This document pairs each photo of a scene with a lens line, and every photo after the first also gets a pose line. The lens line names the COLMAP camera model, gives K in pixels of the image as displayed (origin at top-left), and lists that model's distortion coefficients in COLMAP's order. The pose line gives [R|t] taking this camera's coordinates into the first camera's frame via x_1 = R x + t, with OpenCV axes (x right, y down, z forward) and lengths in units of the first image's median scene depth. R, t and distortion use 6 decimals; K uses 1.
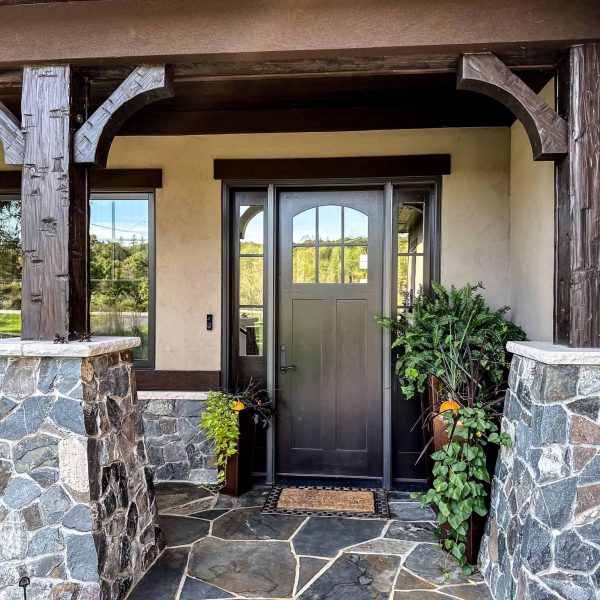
lens RADIAL K [[561.0, 0, 300.0], [0, 561.0, 300.0], [0, 0, 1]] dist [0.145269, -0.255128]
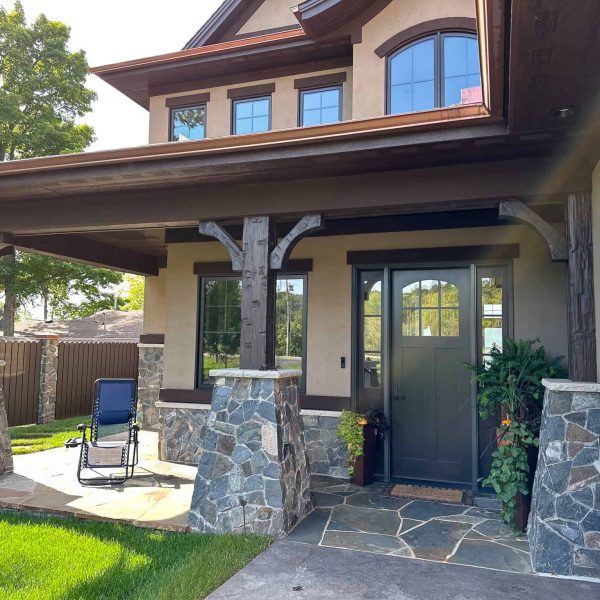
lens RADIAL K [[561.0, 0, 300.0], [0, 561.0, 300.0], [0, 0, 1]] dist [0.145269, -0.255128]
pose [[0.973967, -0.006598, -0.226592, 0.087492], [-0.011811, 0.996742, -0.079791, -0.005603], [0.226380, 0.080390, 0.970716, -0.638905]]
